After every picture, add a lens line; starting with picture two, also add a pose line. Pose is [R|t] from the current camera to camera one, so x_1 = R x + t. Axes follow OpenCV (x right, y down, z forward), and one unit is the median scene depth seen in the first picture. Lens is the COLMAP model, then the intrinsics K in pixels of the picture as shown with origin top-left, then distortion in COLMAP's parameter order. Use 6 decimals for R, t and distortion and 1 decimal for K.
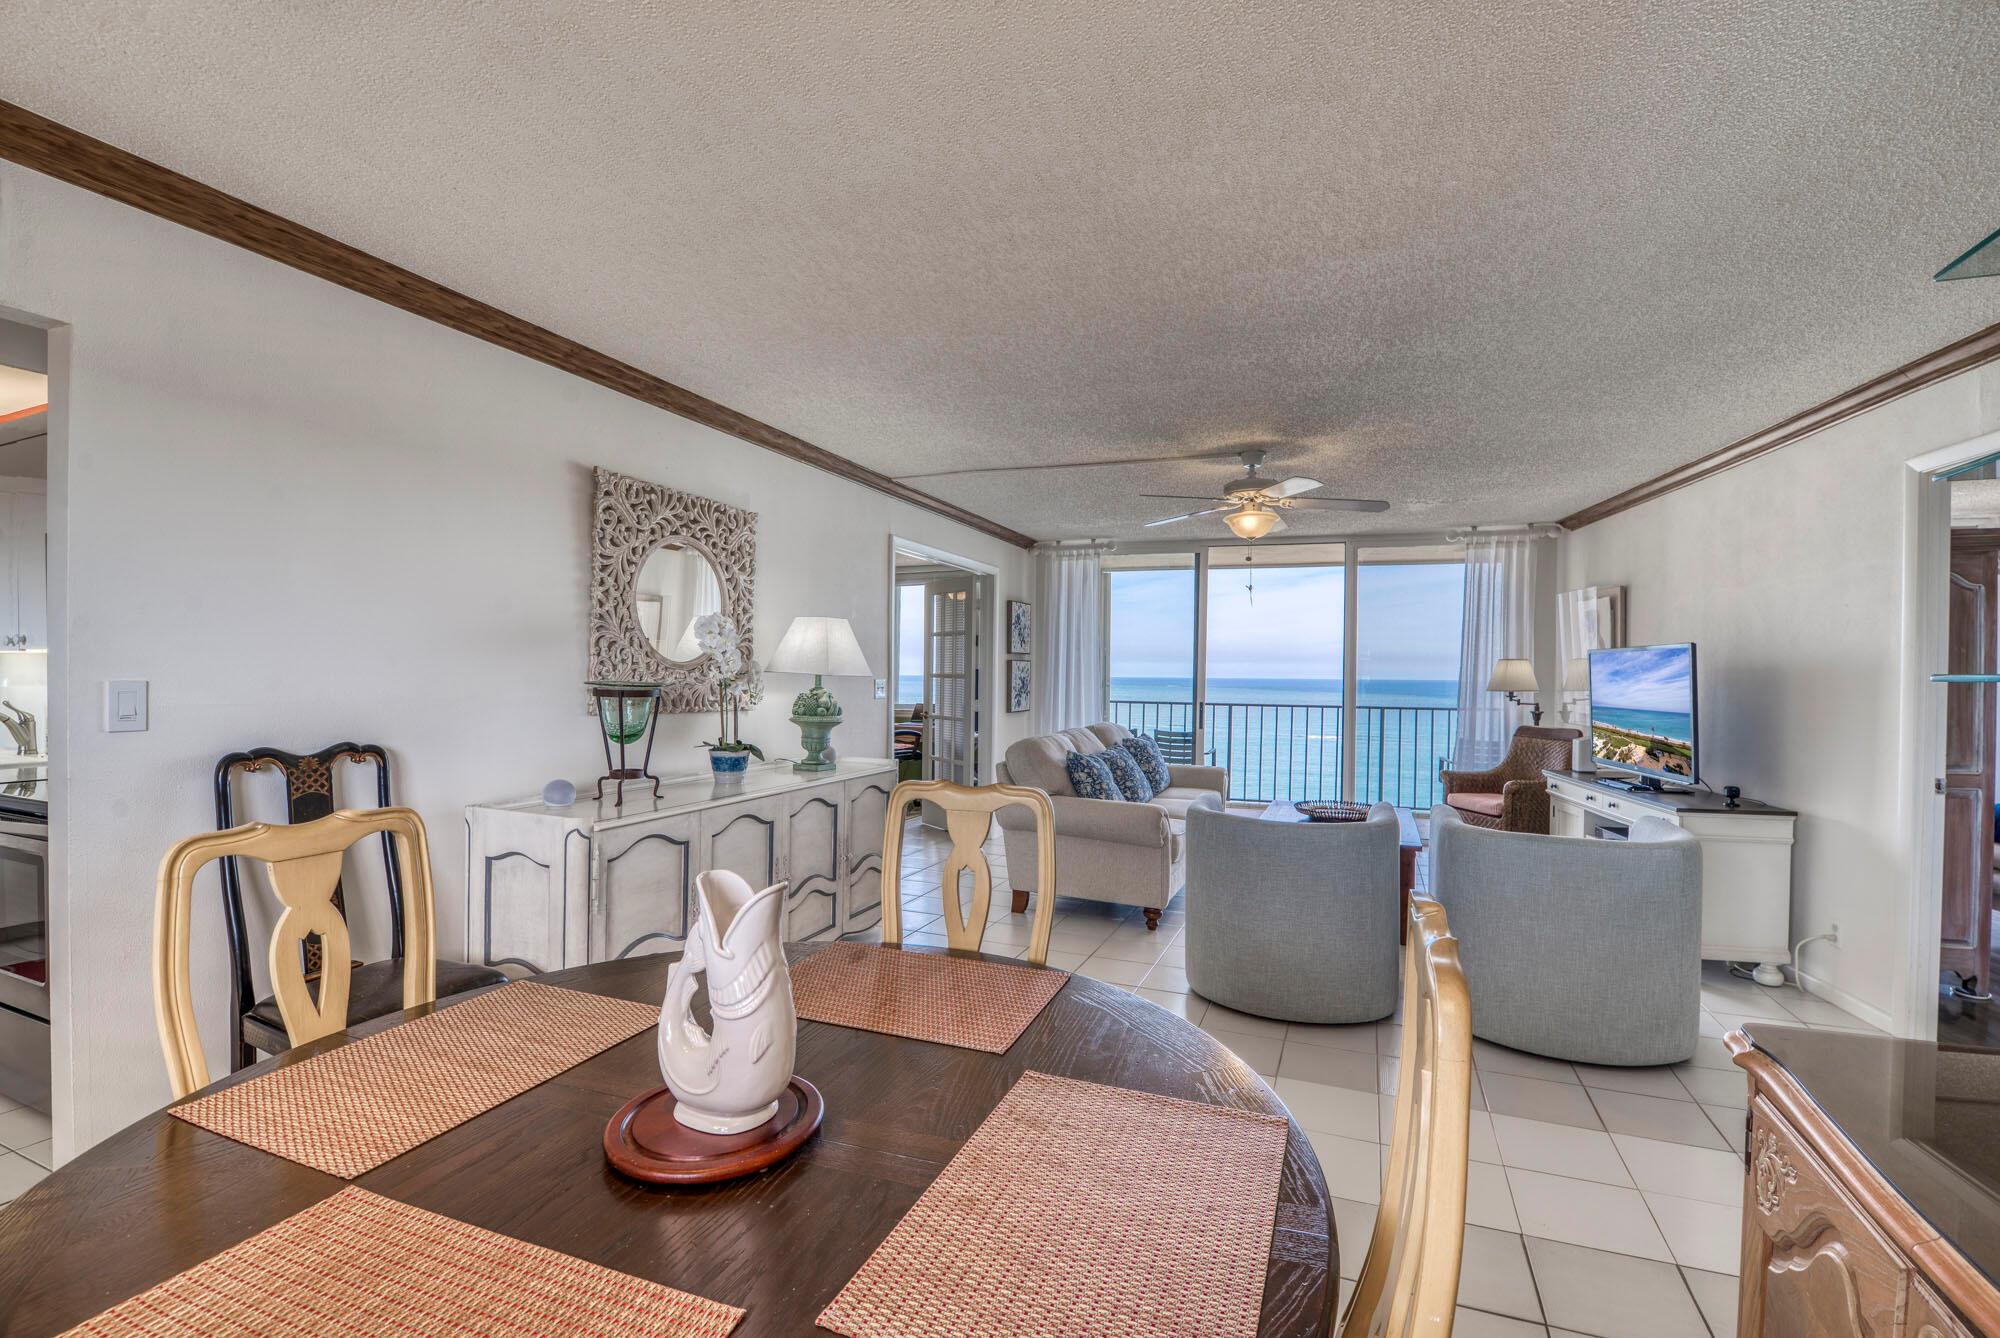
lens RADIAL K [[852.5, 0, 1016.3], [0, 852.5, 682.1], [0, 0, 1]] dist [-0.021792, -0.002723]
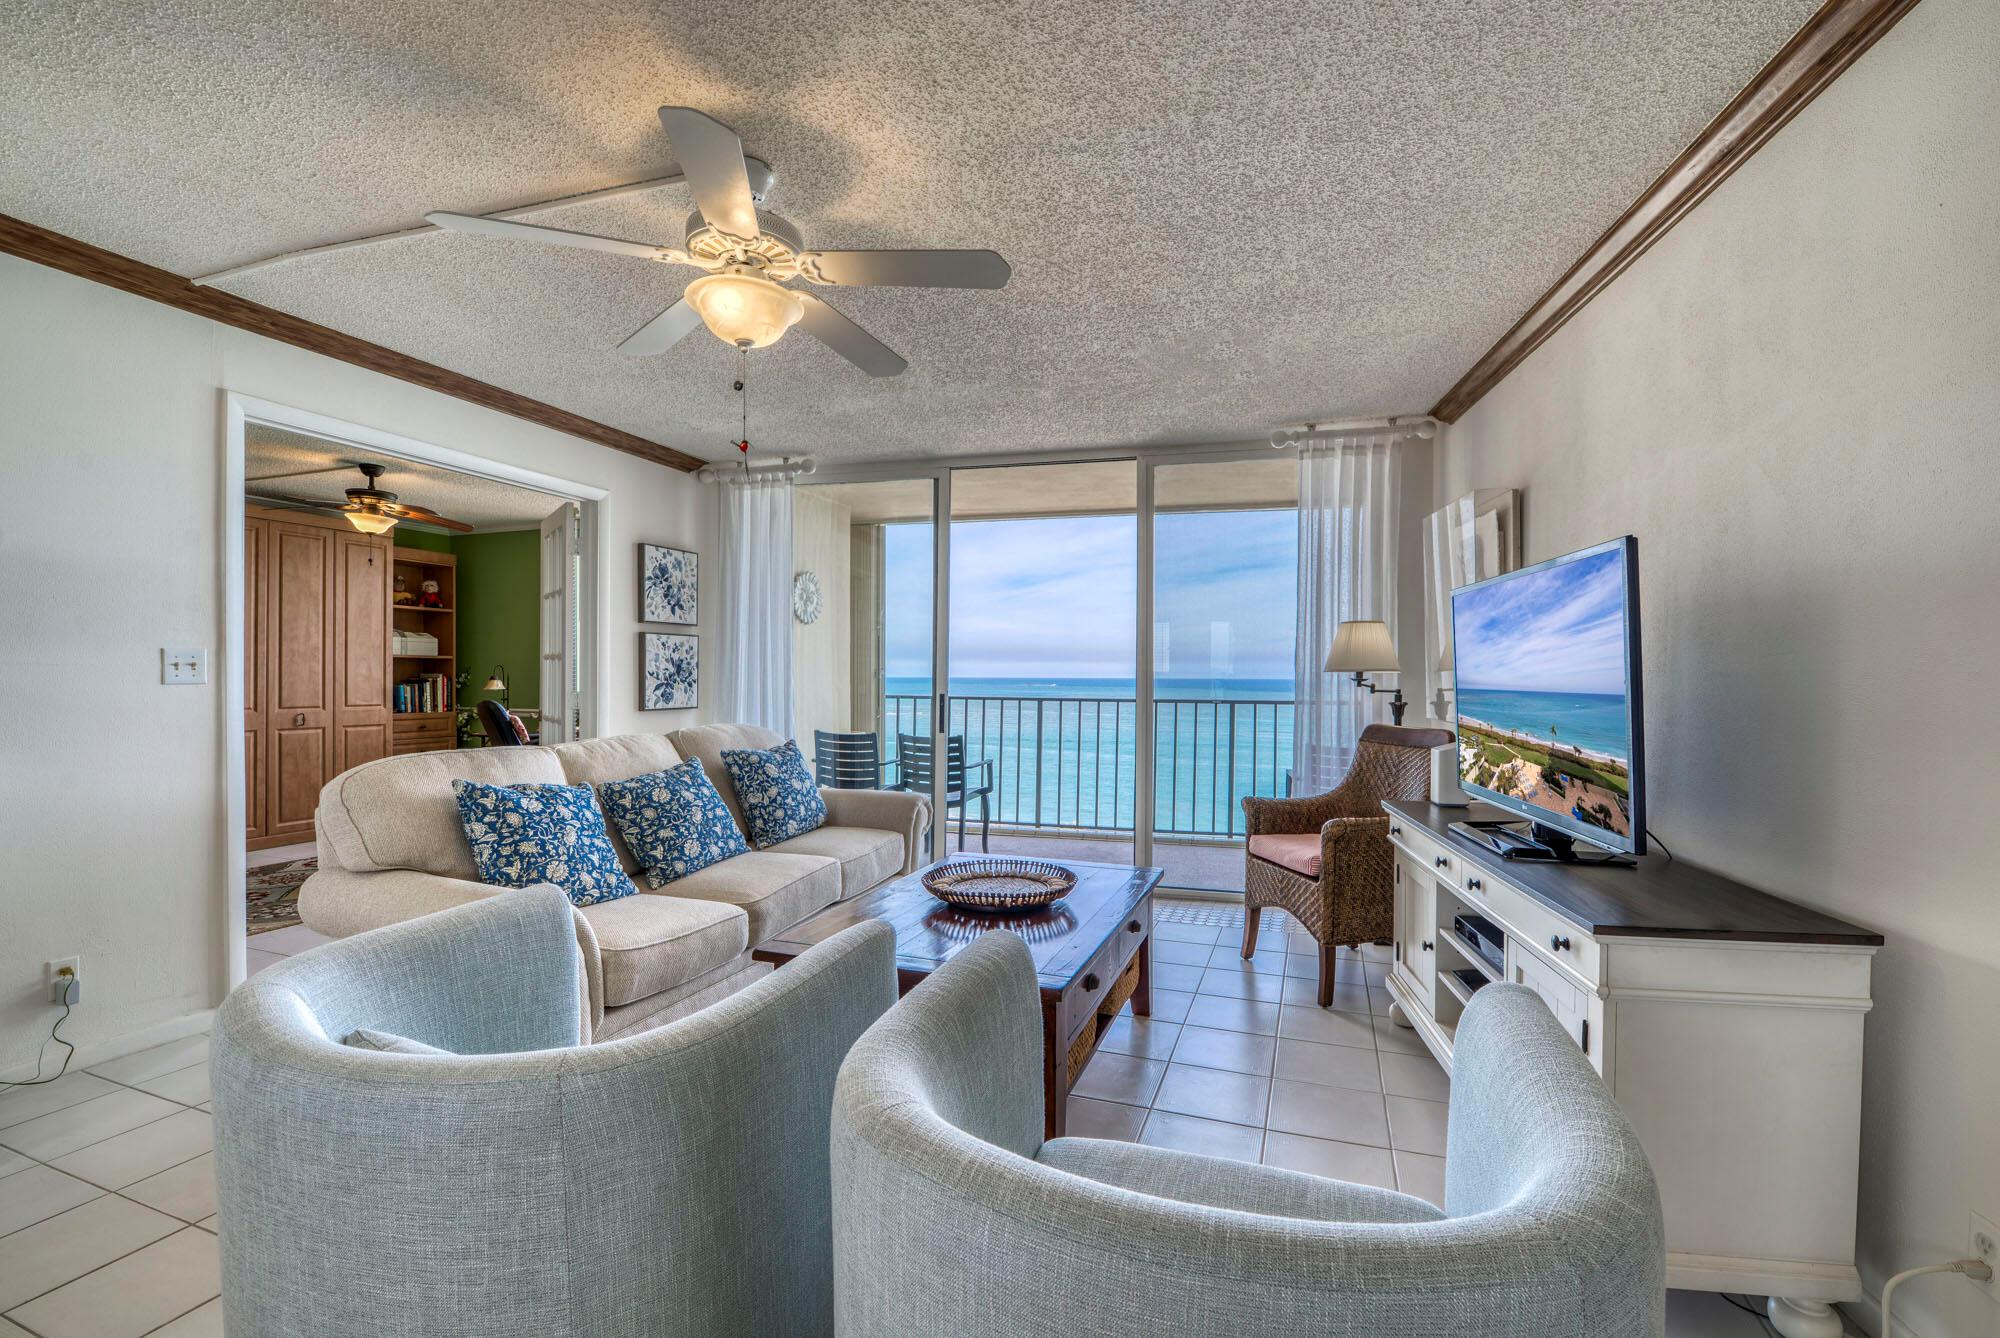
lens RADIAL K [[852.5, 0, 1031.1], [0, 852.5, 677.4], [0, 0, 1]] dist [-0.021792, -0.002723]
pose [[0.998346, -0.005198, 0.057255, 0.377184], [0.005670, 0.999951, -0.008085, 0.024360], [-0.057210, 0.008396, 0.998327, 0.466075]]
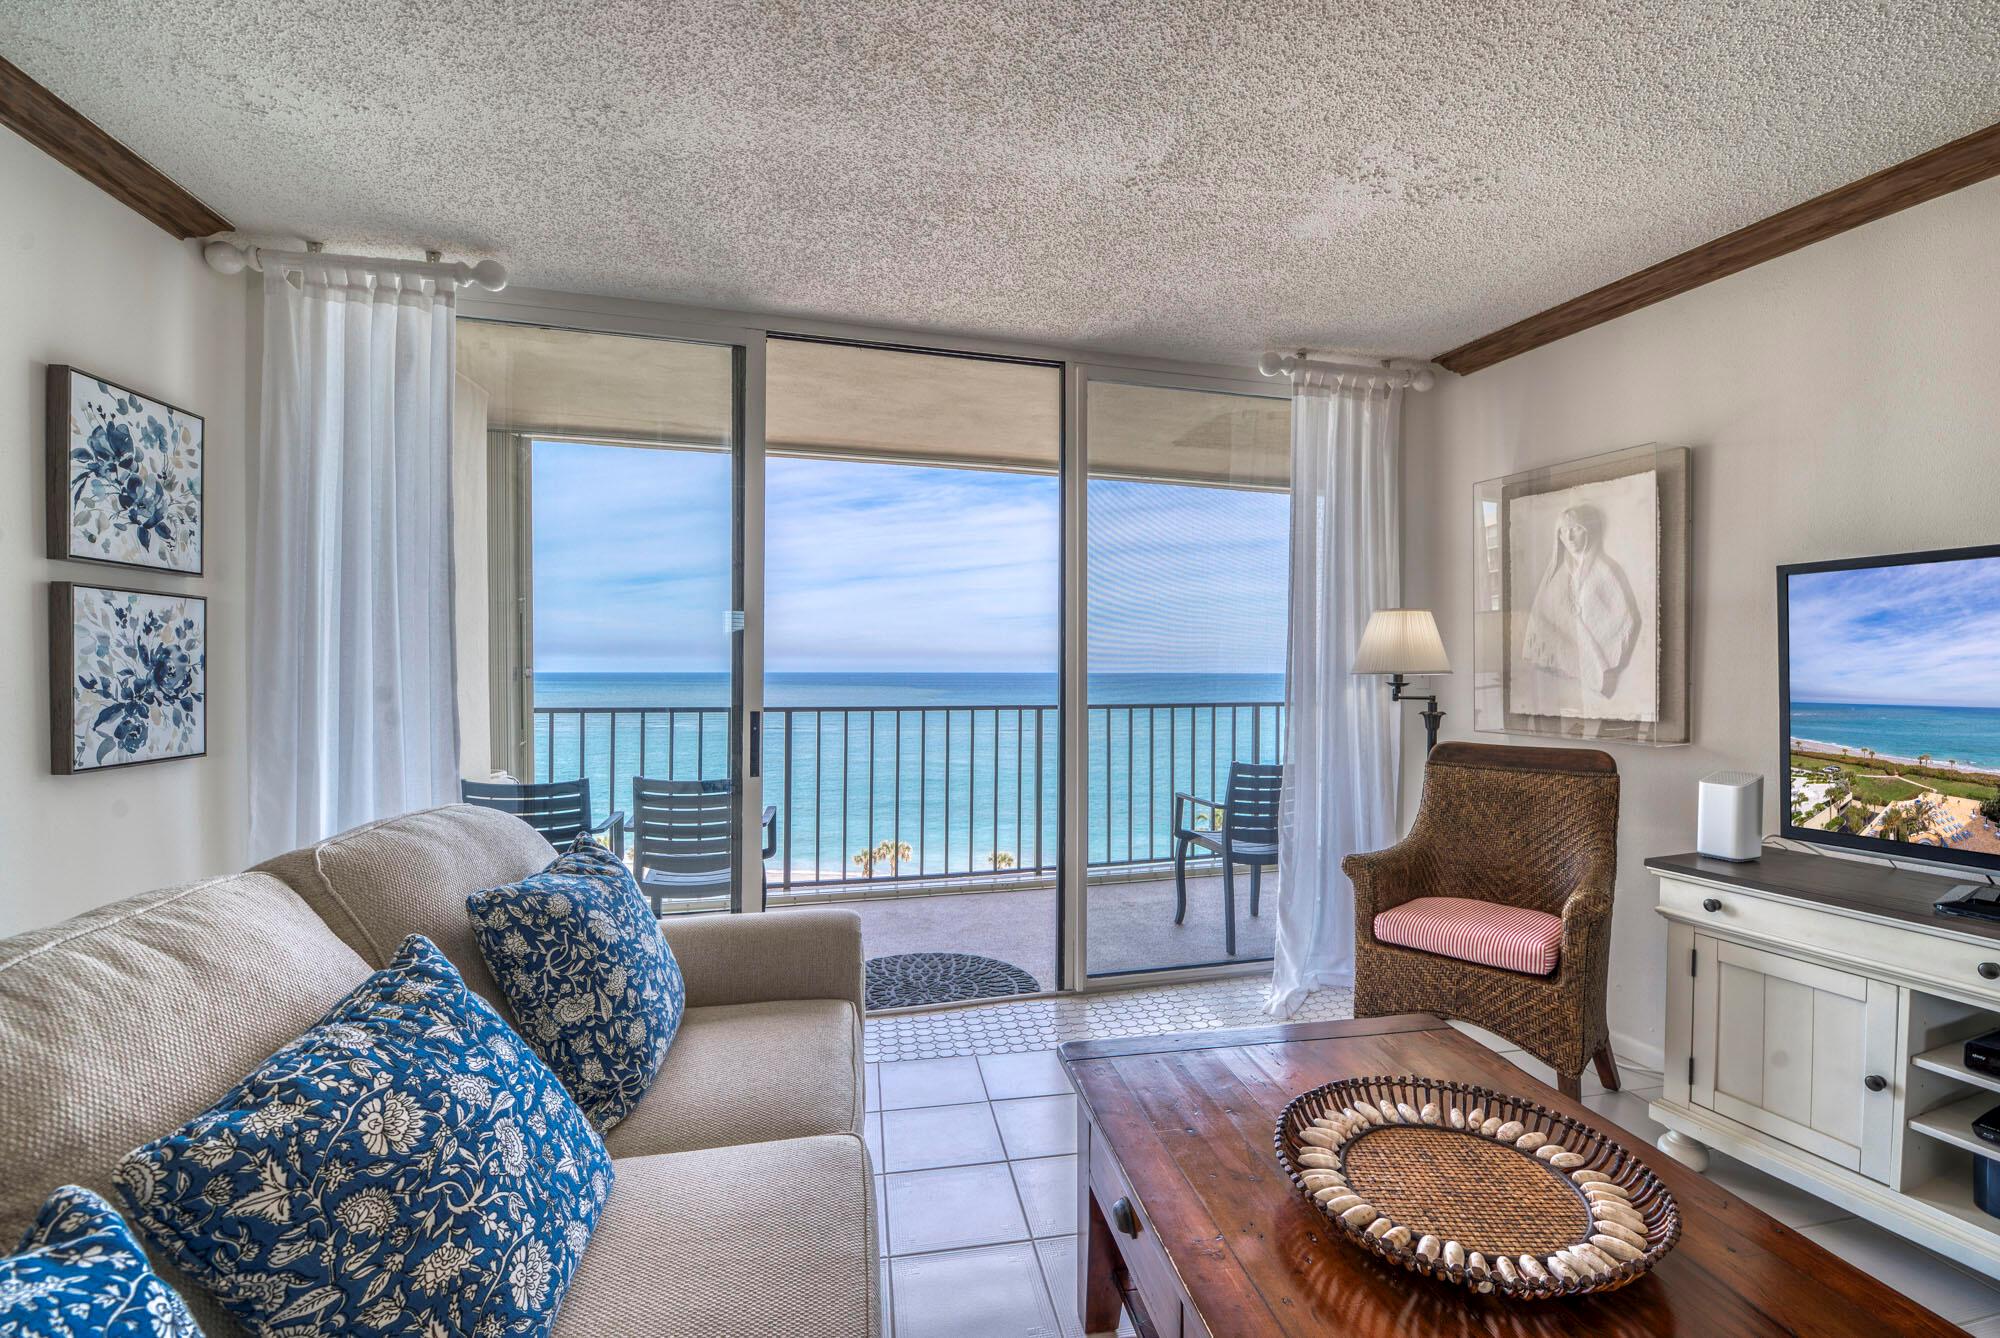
lens RADIAL K [[852.5, 0, 1011.4], [0, 852.5, 682.2], [0, 0, 1]] dist [-0.021792, -0.002723]
pose [[0.839594, -0.013585, 0.543045, 0.152985], [0.012962, 0.999904, 0.004974, 0.012993], [-0.543060, 0.002862, 0.839689, 0.894030]]
